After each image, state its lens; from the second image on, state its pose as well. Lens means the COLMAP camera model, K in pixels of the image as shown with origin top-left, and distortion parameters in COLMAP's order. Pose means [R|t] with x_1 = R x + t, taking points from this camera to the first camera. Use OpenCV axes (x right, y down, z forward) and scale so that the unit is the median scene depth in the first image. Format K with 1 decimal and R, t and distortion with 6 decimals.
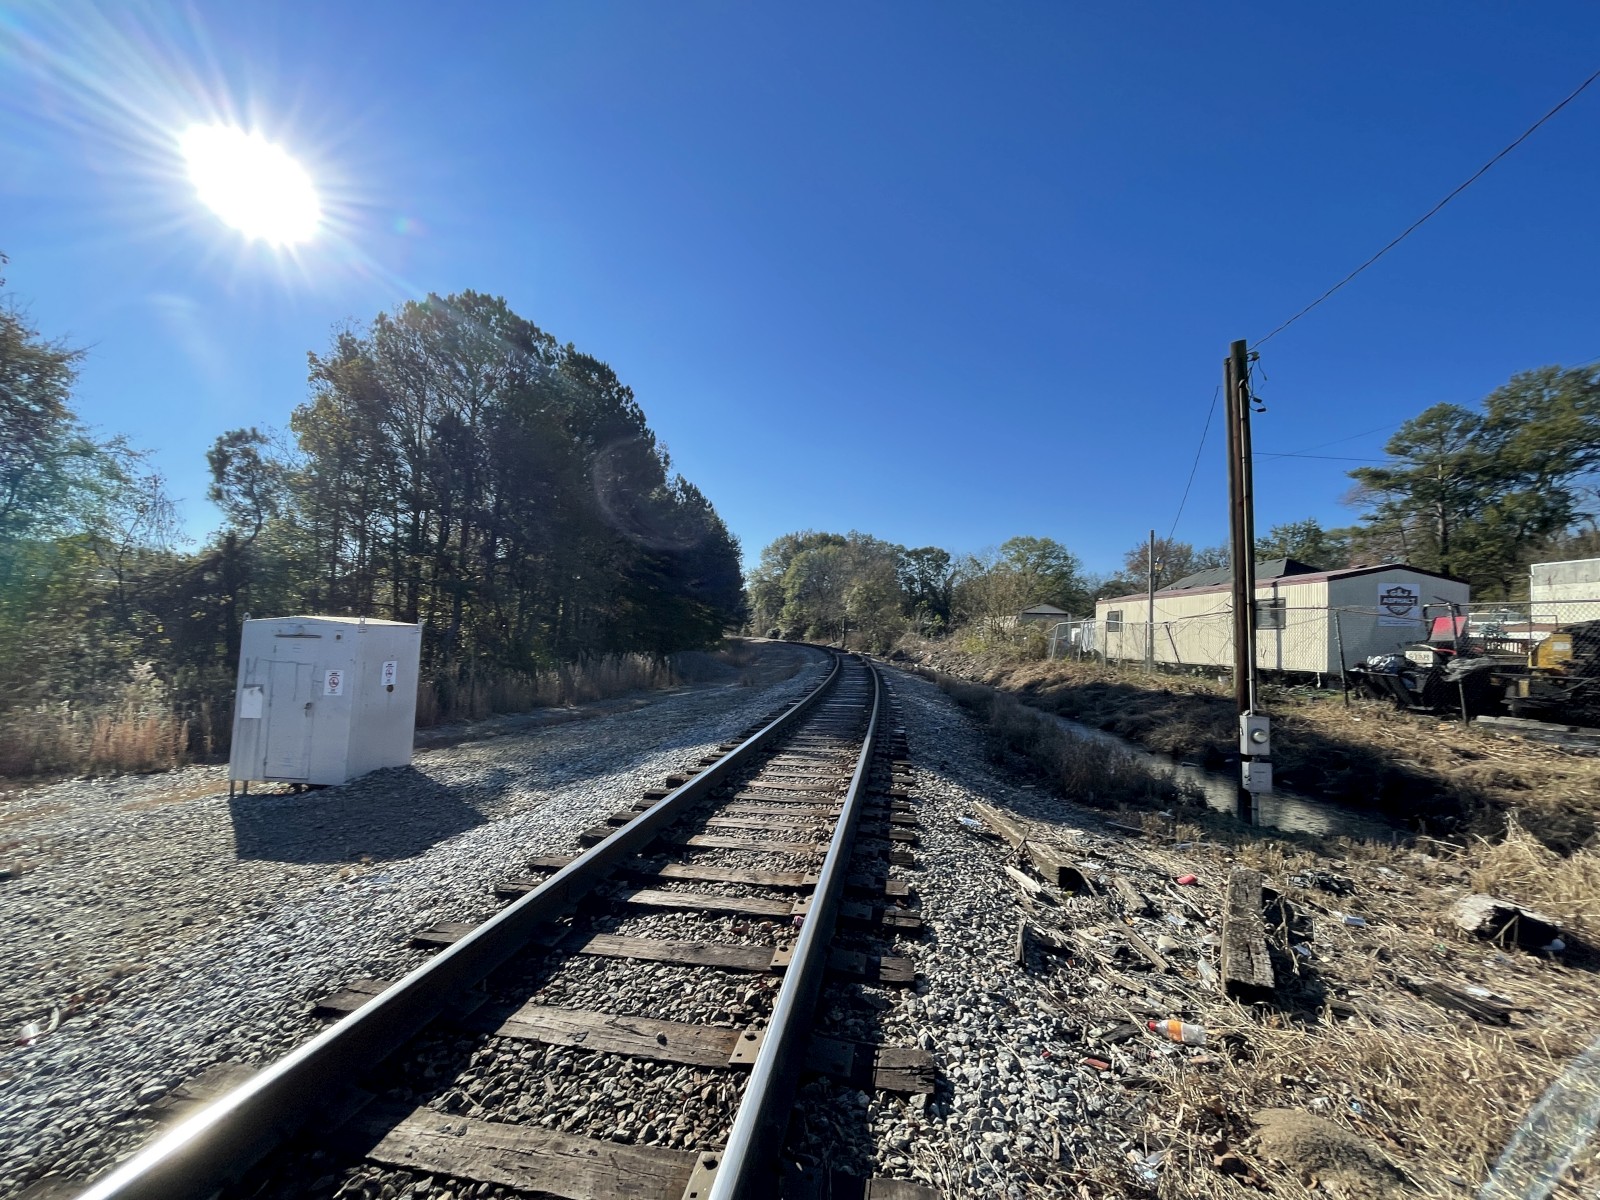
lens RADIAL K [[645.8, 0, 800.0], [0, 645.8, 600.0], [0, 0, 1]] dist [-0.002170, -0.000585]
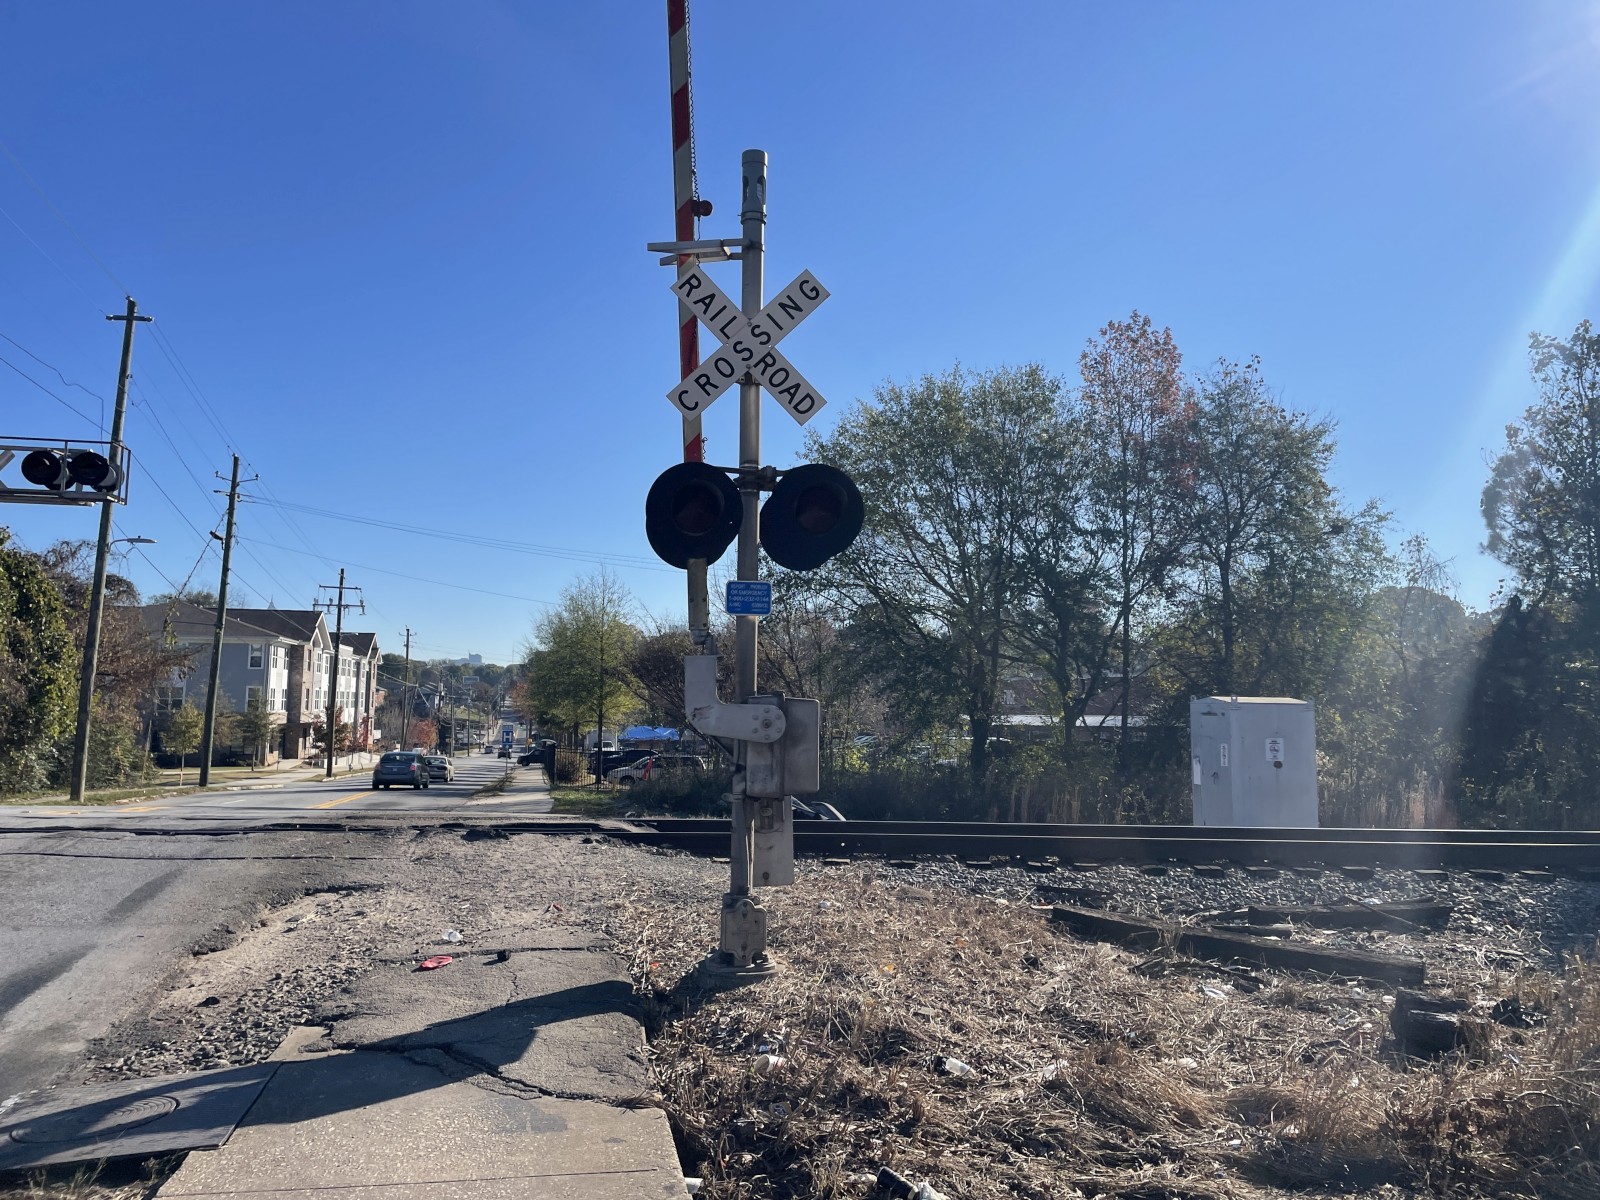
lens RADIAL K [[1196.1, 0, 800.0], [0, 1196.1, 600.0], [0, 0, 1]] dist [0.000813, -0.000879]
pose [[0.133817, -0.107245, -0.985186, 1.266119], [0.040884, 0.993878, -0.102638, 0.044338], [0.990162, -0.026544, 0.137383, -0.004344]]
